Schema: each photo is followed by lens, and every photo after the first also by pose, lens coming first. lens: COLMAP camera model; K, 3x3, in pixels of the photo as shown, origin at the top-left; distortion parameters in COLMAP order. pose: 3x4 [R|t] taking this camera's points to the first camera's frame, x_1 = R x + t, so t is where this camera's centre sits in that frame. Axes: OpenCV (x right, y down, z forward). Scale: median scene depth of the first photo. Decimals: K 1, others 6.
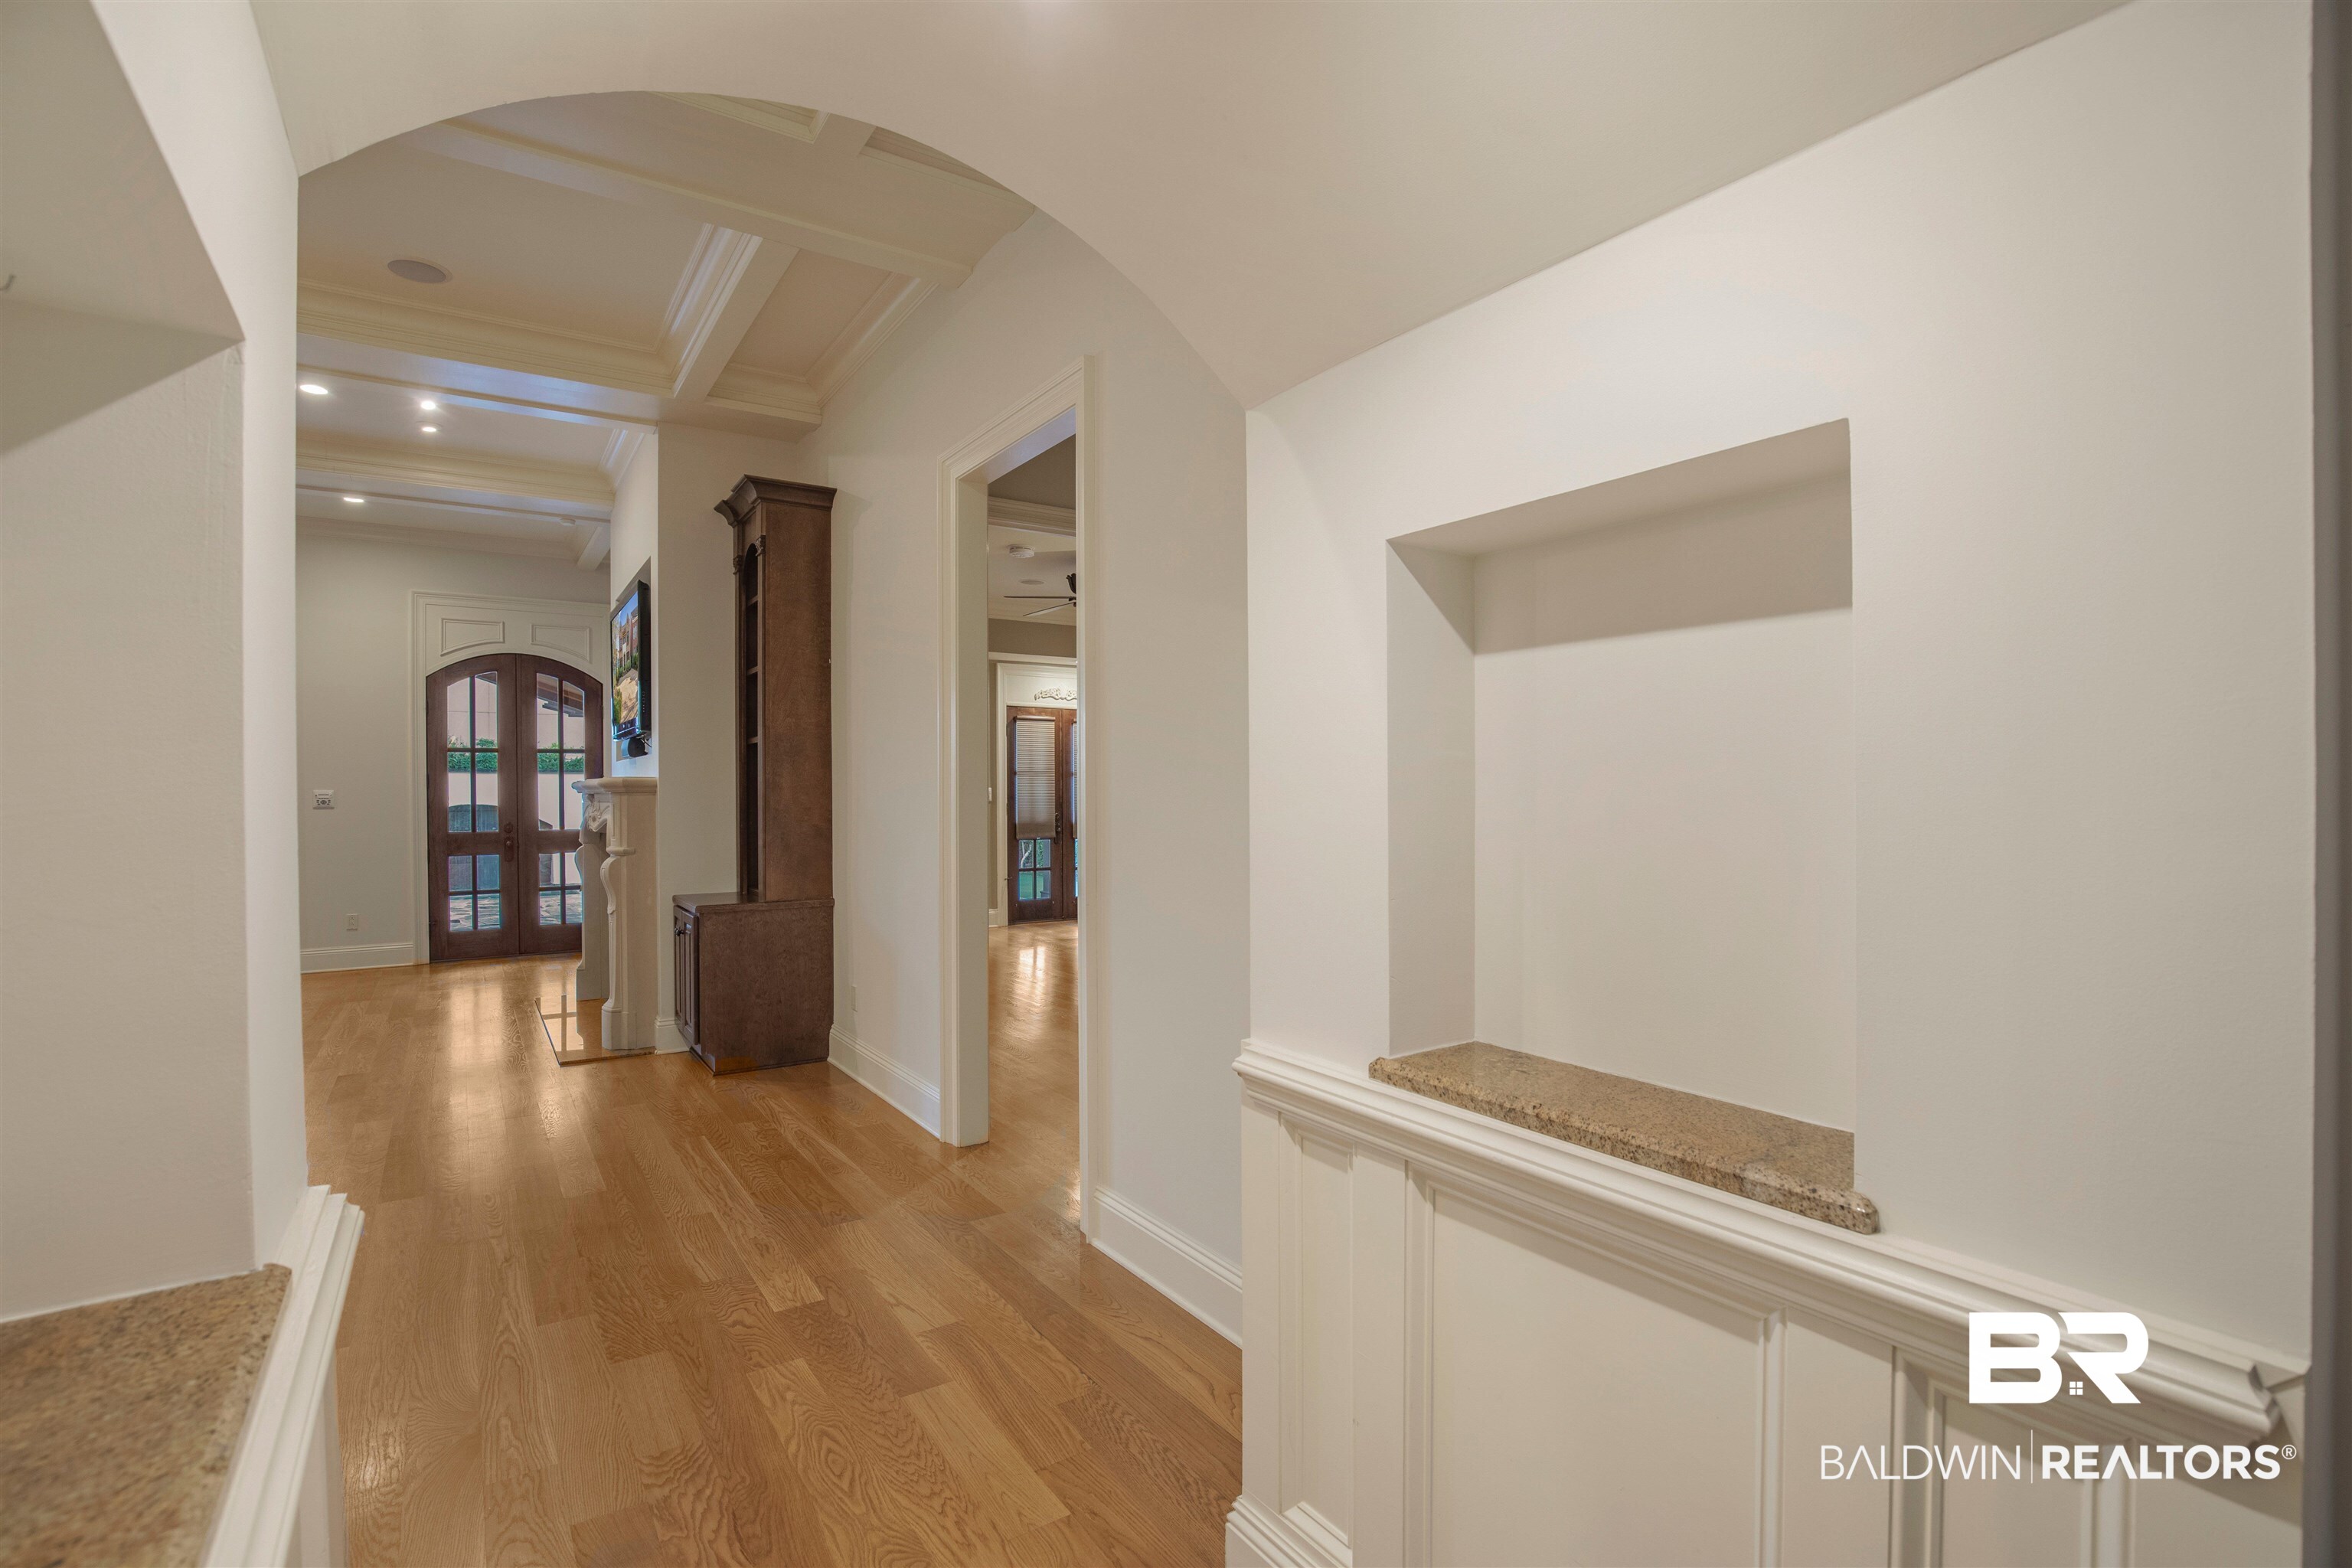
lens RADIAL K [[1082.3, 0, 1150.7], [0, 1082.3, 789.1], [0, 0, 1]] dist [-0.023904, 0.008131]
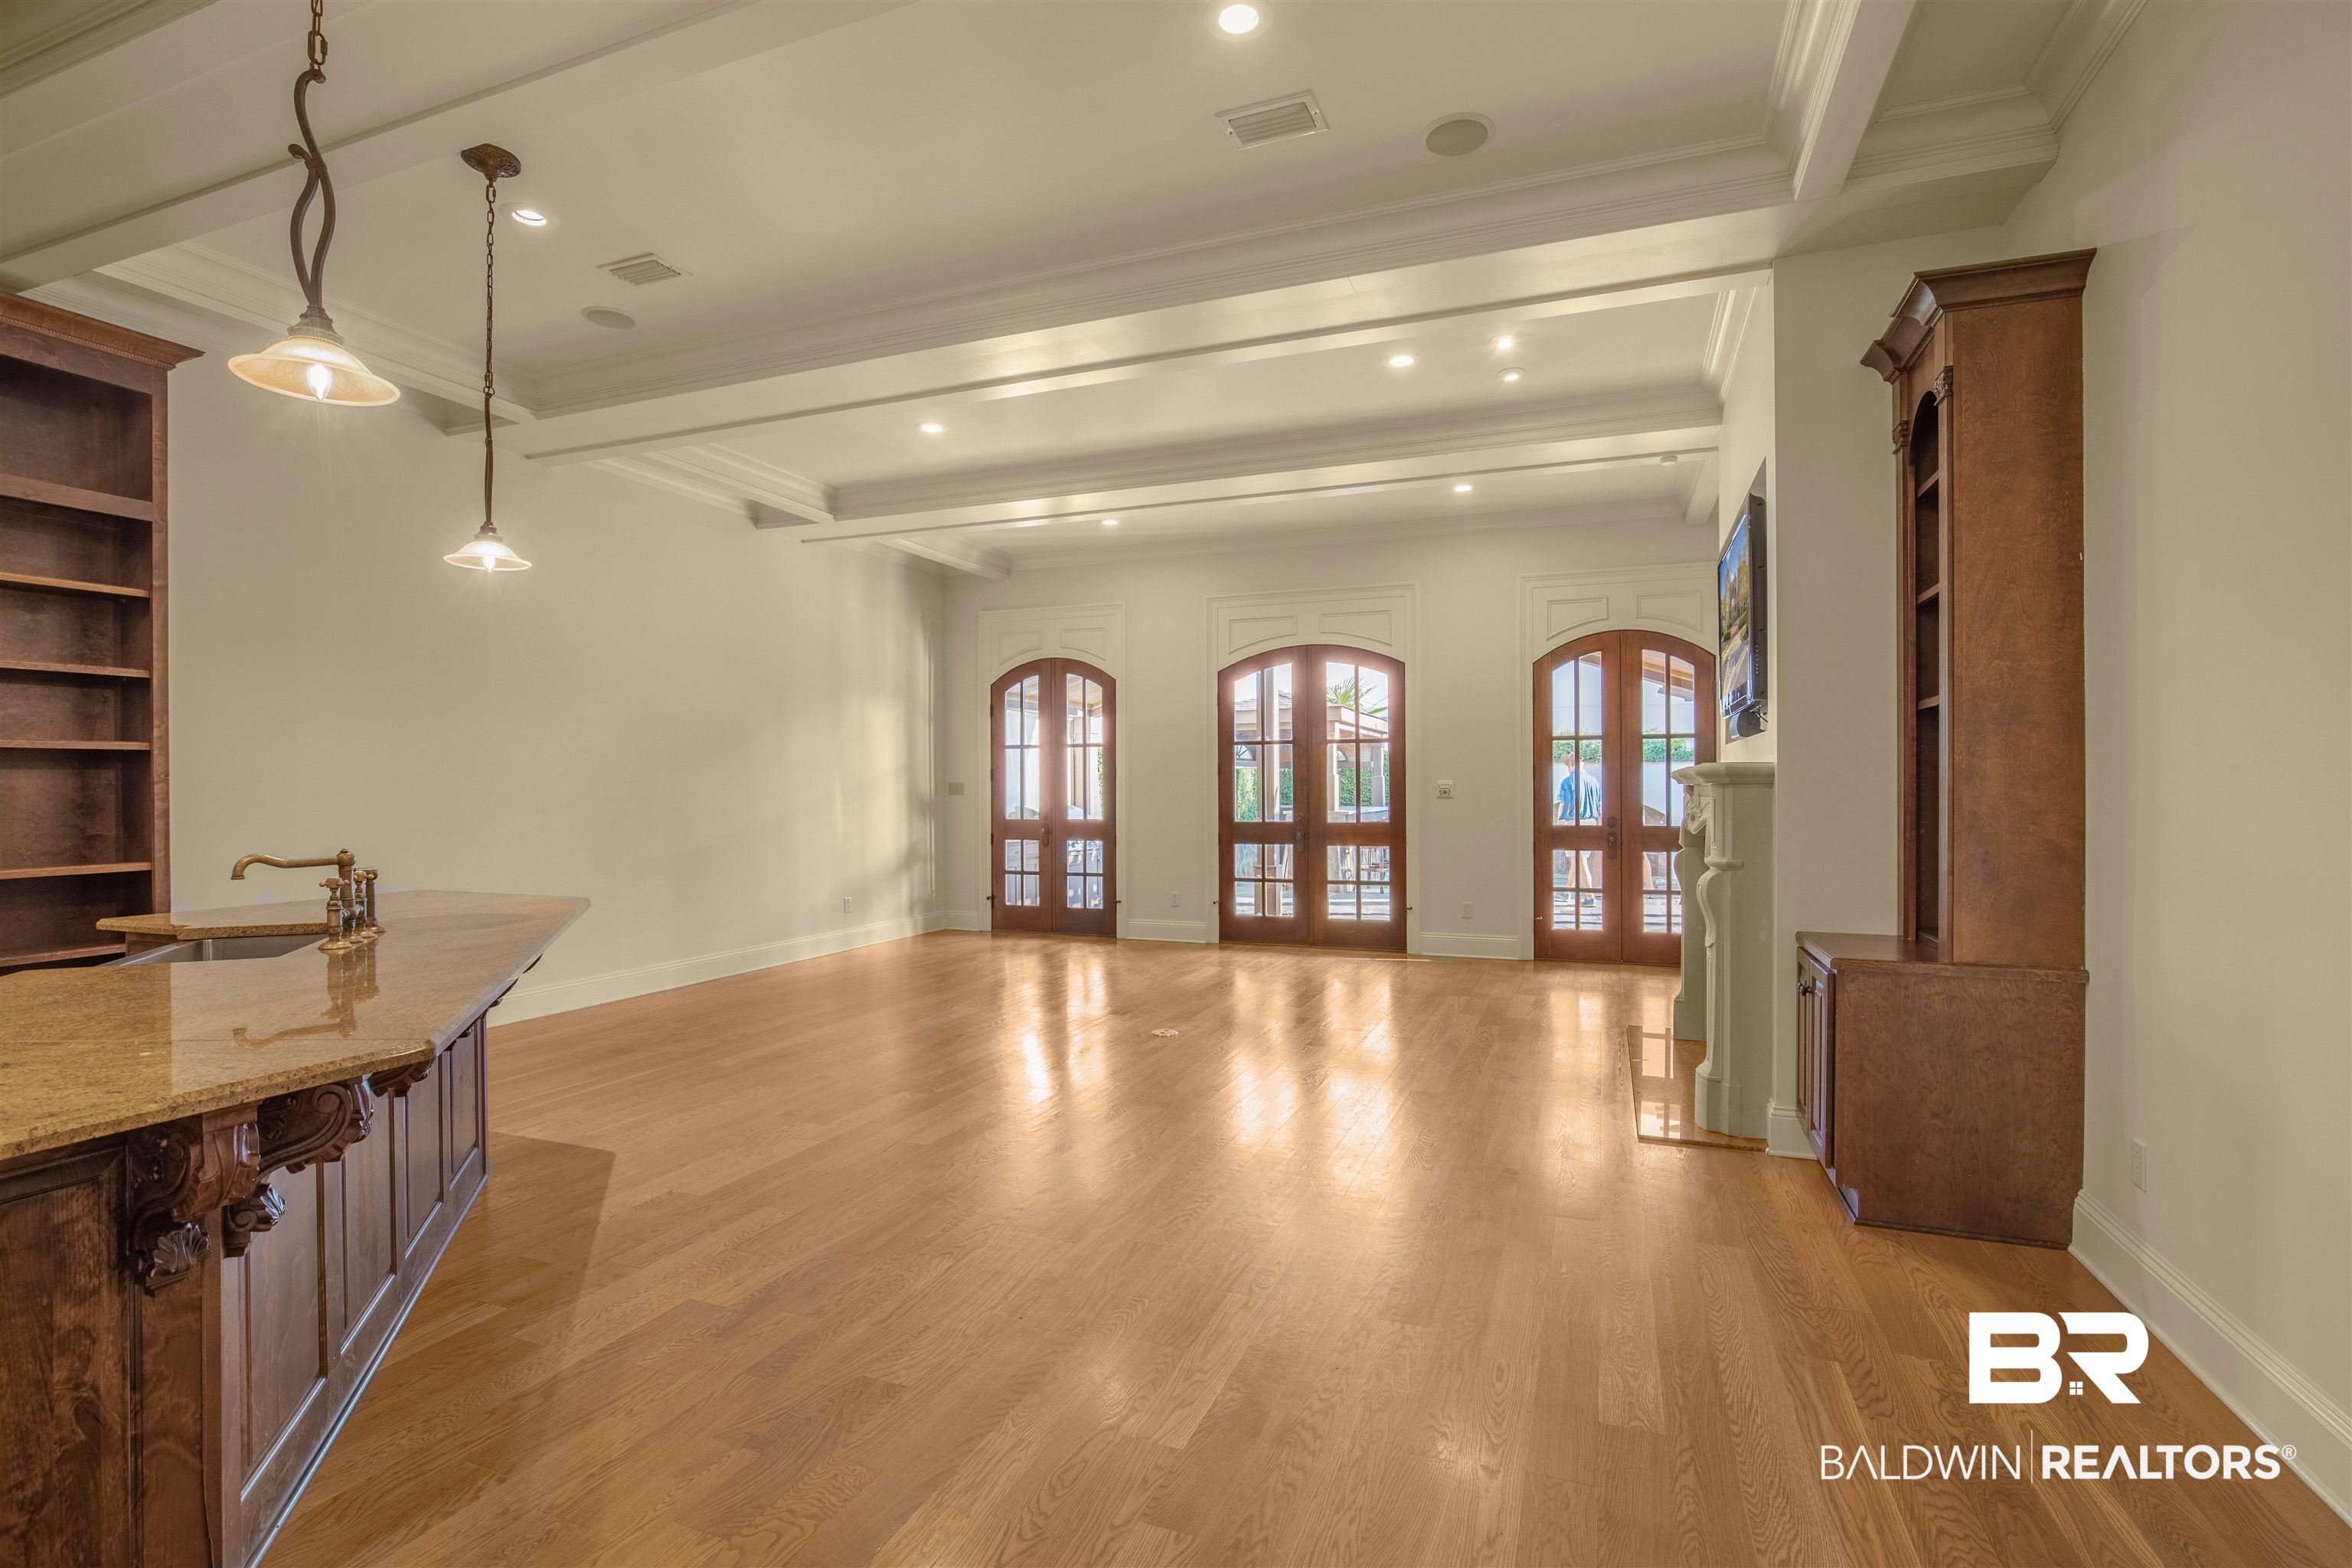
lens RADIAL K [[1082.3, 0, 1190.4], [0, 1082.3, 788.7], [0, 0, 1]] dist [-0.023904, 0.008131]
pose [[0.592013, 0.007543, -0.805893, -0.113776], [-0.001599, 0.999965, 0.008185, 0.001147], [0.805927, -0.003558, 0.592005, 0.268611]]
